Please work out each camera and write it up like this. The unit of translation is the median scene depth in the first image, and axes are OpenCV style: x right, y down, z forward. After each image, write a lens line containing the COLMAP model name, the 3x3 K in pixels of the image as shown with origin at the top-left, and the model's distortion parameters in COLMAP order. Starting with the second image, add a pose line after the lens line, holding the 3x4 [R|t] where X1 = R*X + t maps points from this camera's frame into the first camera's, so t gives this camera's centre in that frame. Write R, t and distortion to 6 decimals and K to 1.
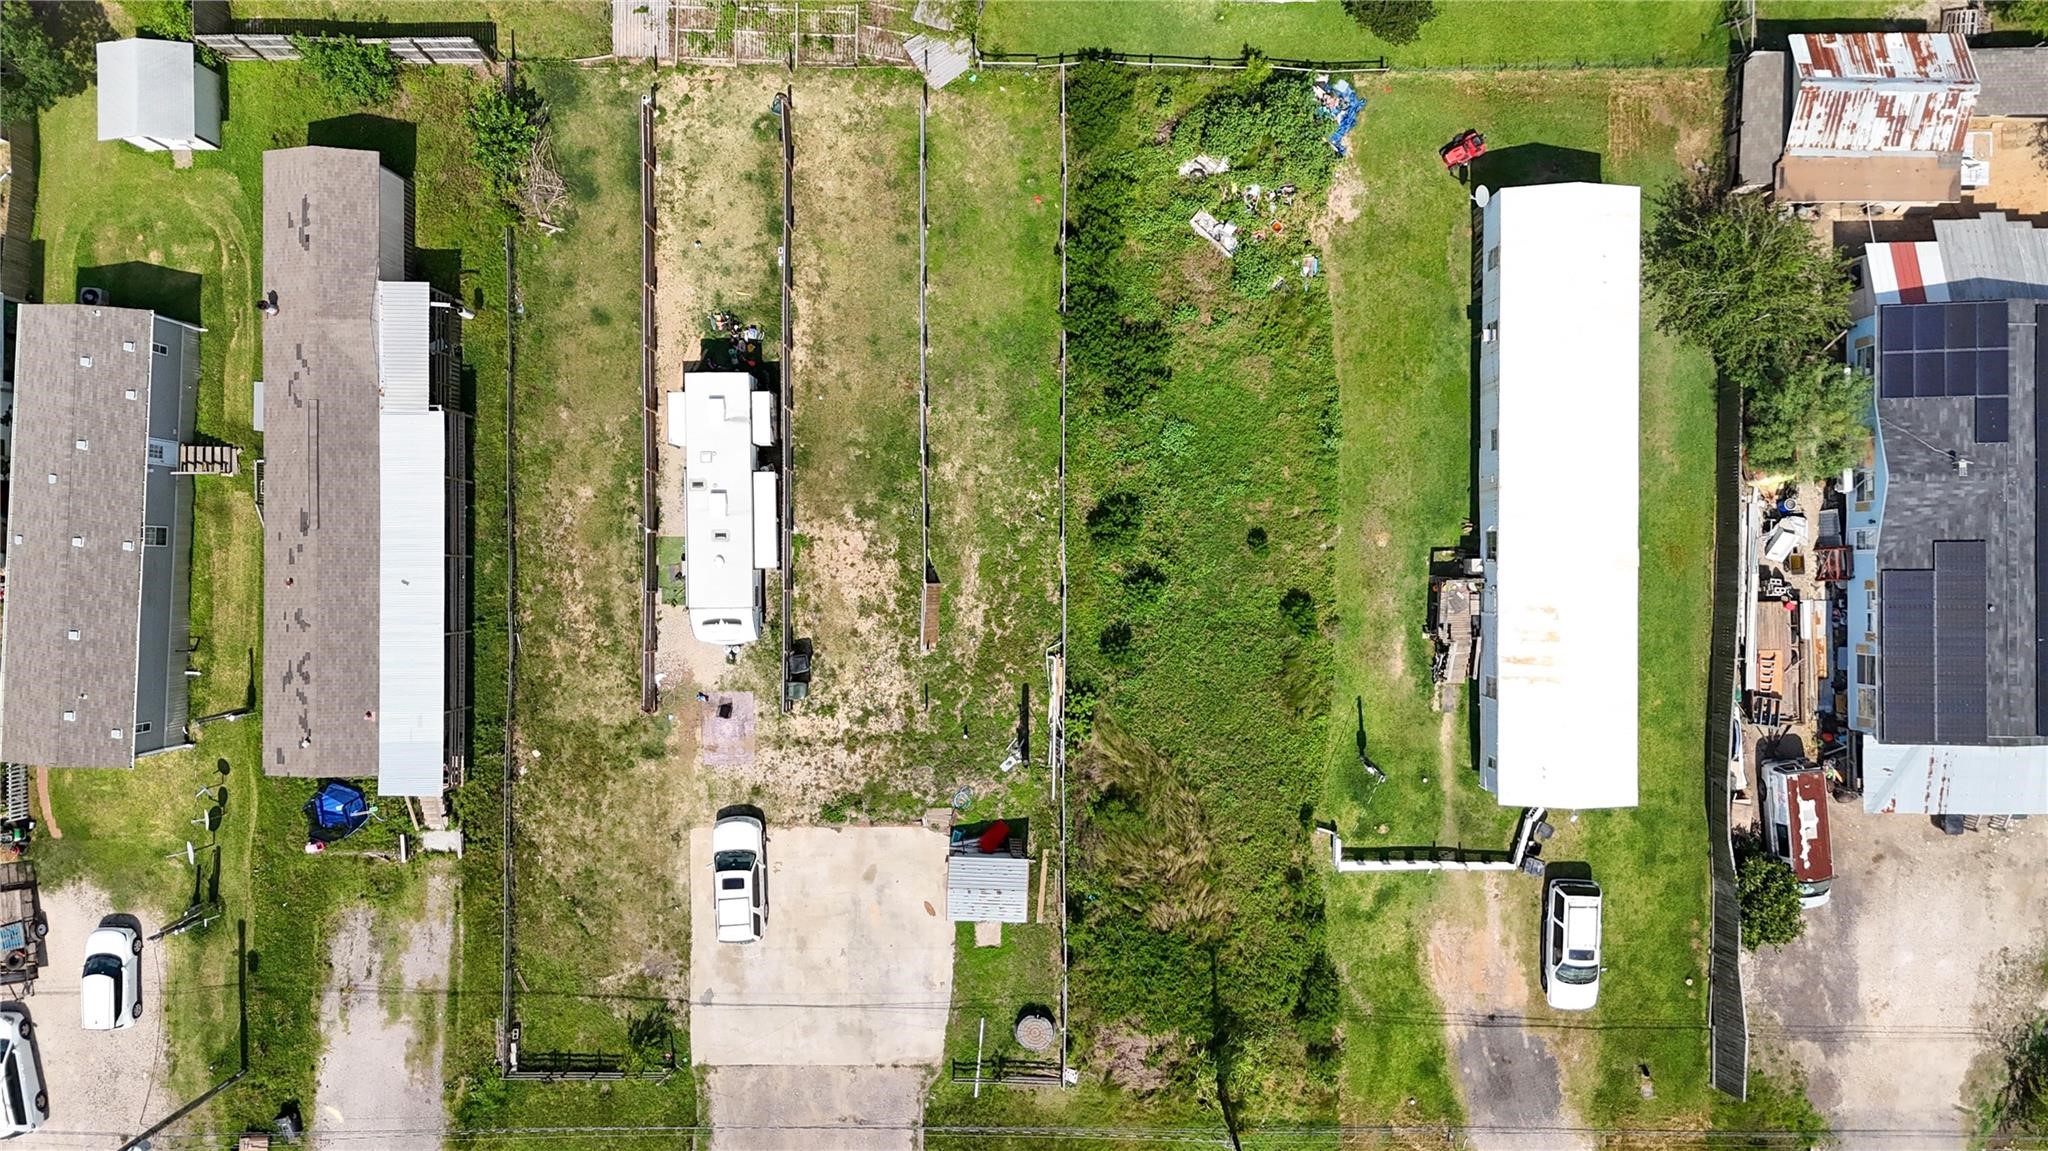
lens RADIAL K [[1495.1, 0, 1026.4], [0, 1495.1, 568.5], [0, 0, 1]] dist [0.093405, -0.108472]
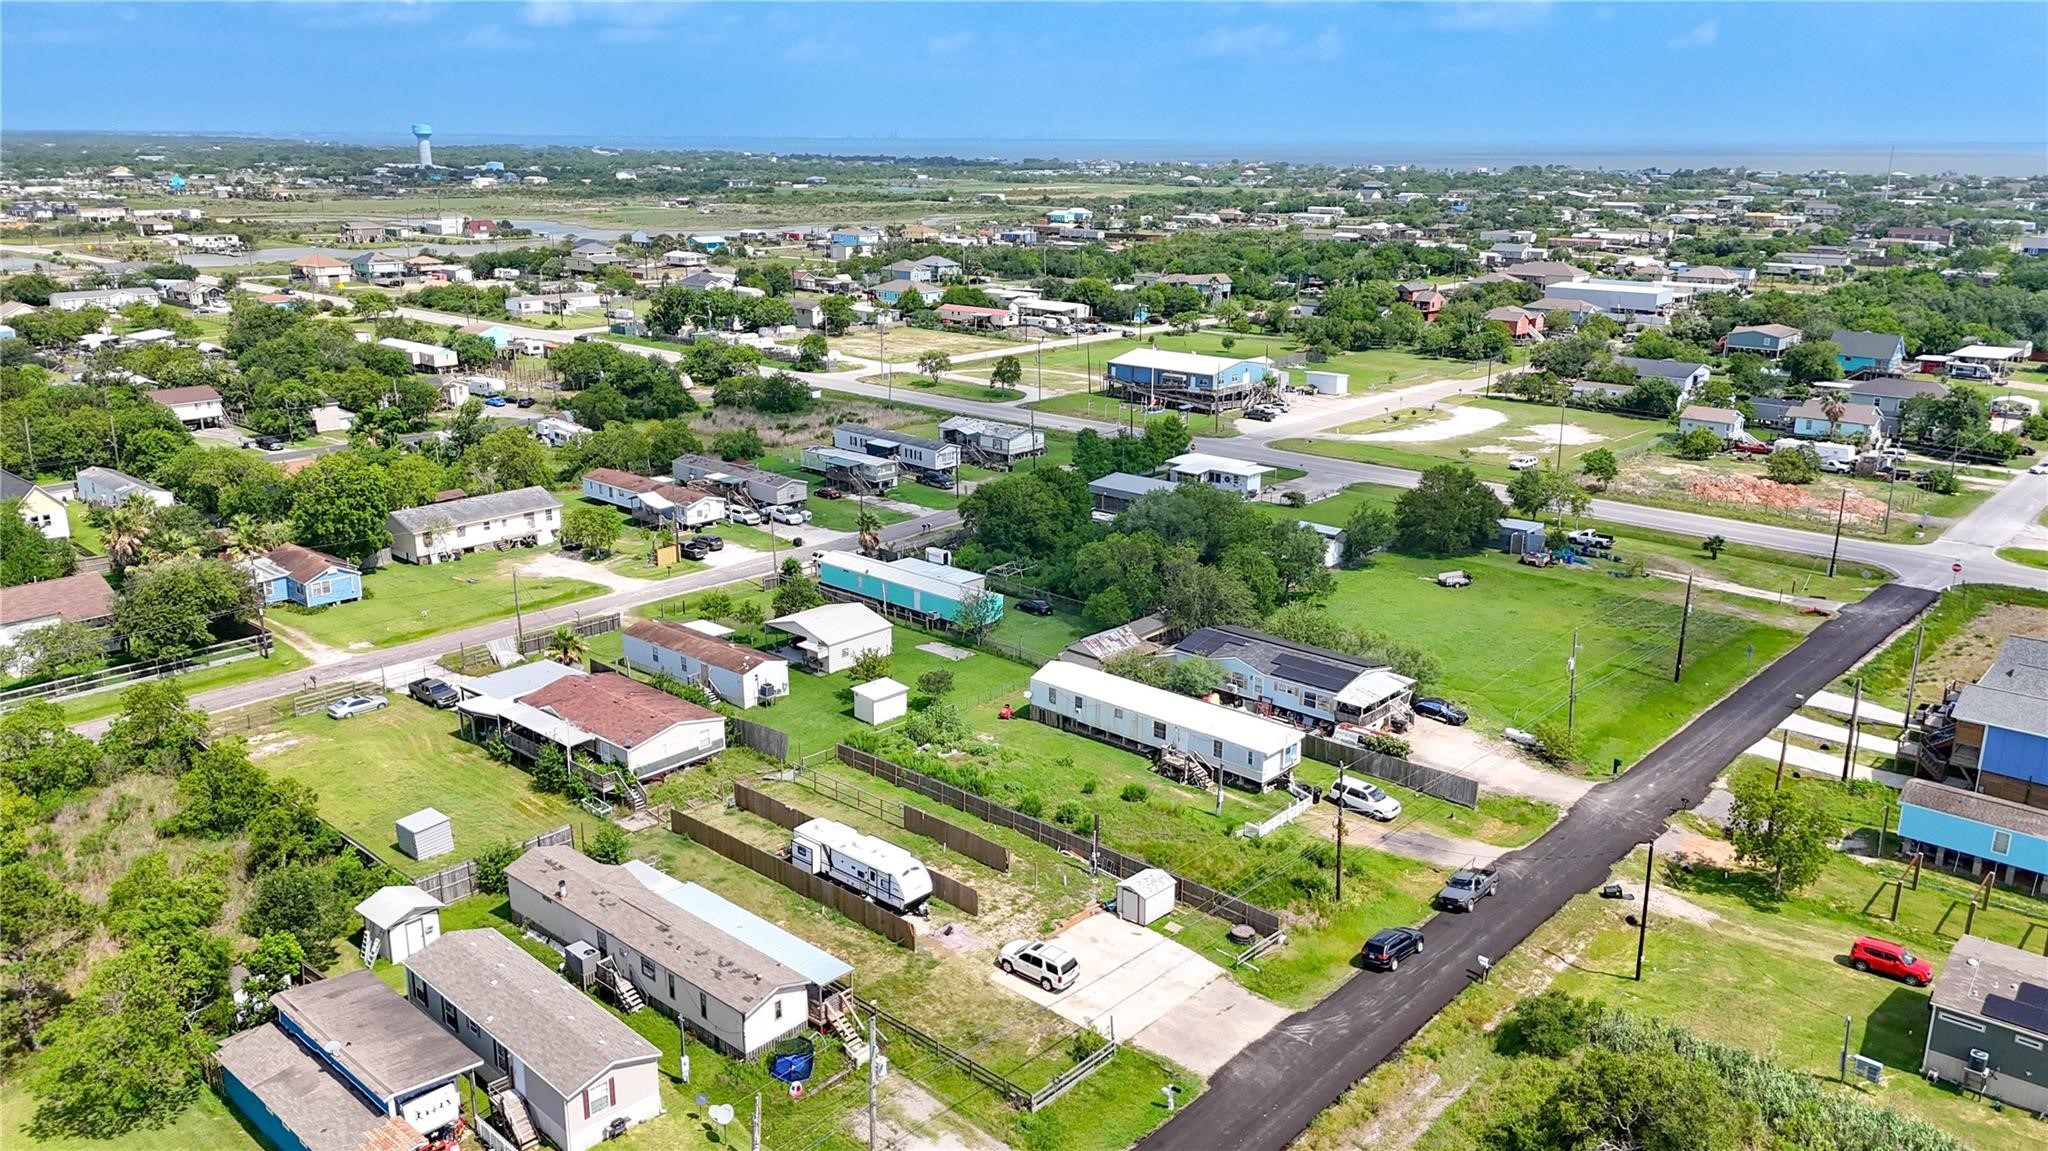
lens RADIAL K [[1495.1, 0, 1026.4], [0, 1495.1, 568.5], [0, 0, 1]] dist [0.093405, -0.108472]
pose [[0.666787, -0.187407, 0.721300, -1.166564], [0.745139, 0.184255, -0.640951, 1.053733], [-0.012784, 0.964847, 0.262503, 0.250473]]
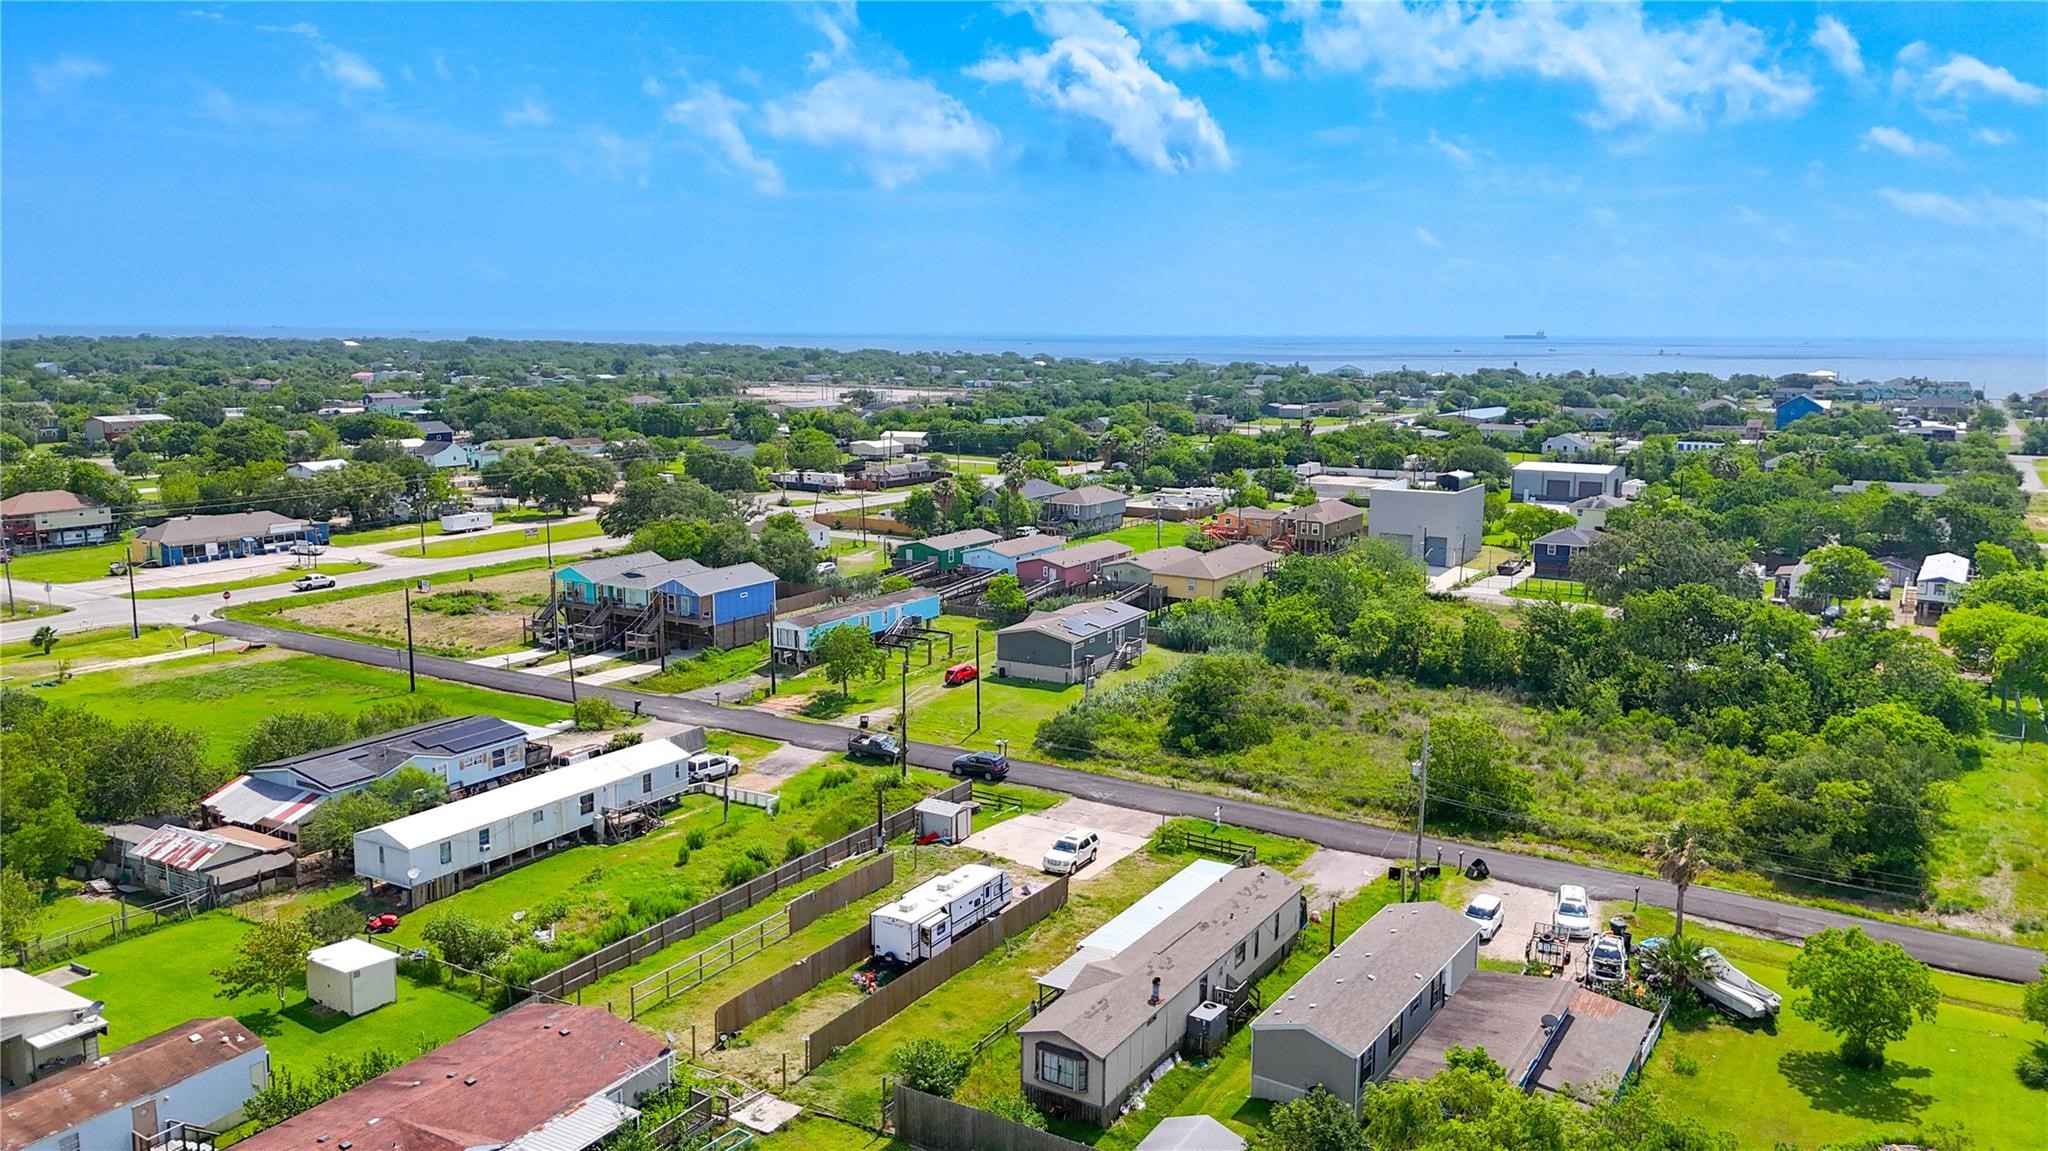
lens RADIAL K [[1495.1, 0, 1026.4], [0, 1495.1, 568.5], [0, 0, 1]] dist [0.093405, -0.108472]
pose [[-0.856601, -0.071692, 0.510974, -0.944241], [0.515925, -0.133335, 0.846193, -1.134882], [0.007466, 0.988475, 0.151203, 0.451757]]
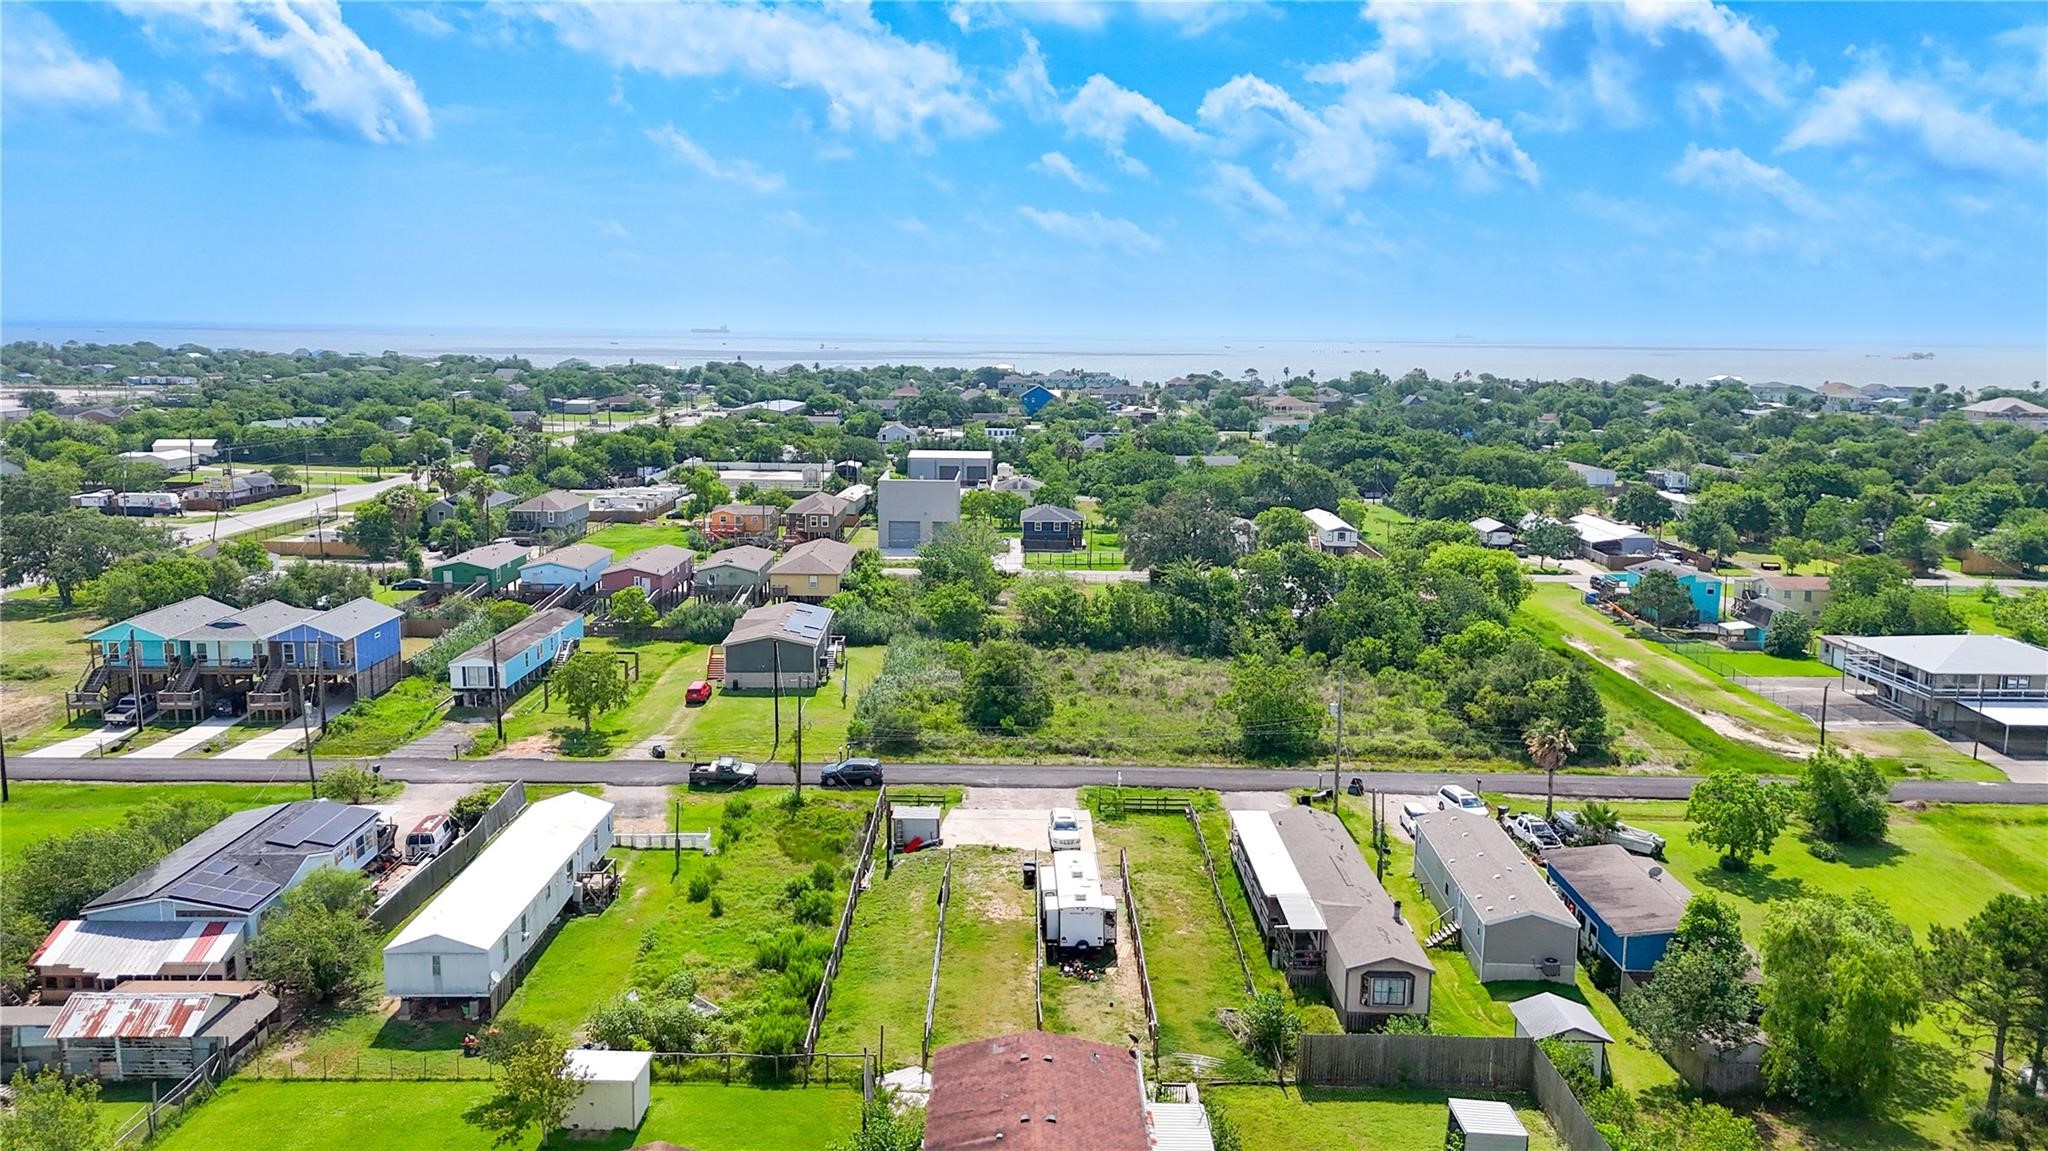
lens RADIAL K [[1495.1, 0, 1026.4], [0, 1495.1, 568.5], [0, 0, 1]] dist [0.093405, -0.108472]
pose [[-0.999988, 0.004612, -0.001713, -0.144509], [-0.002427, -0.159538, 0.987189, -1.415186], [0.004279, 0.987181, 0.159547, 0.432319]]
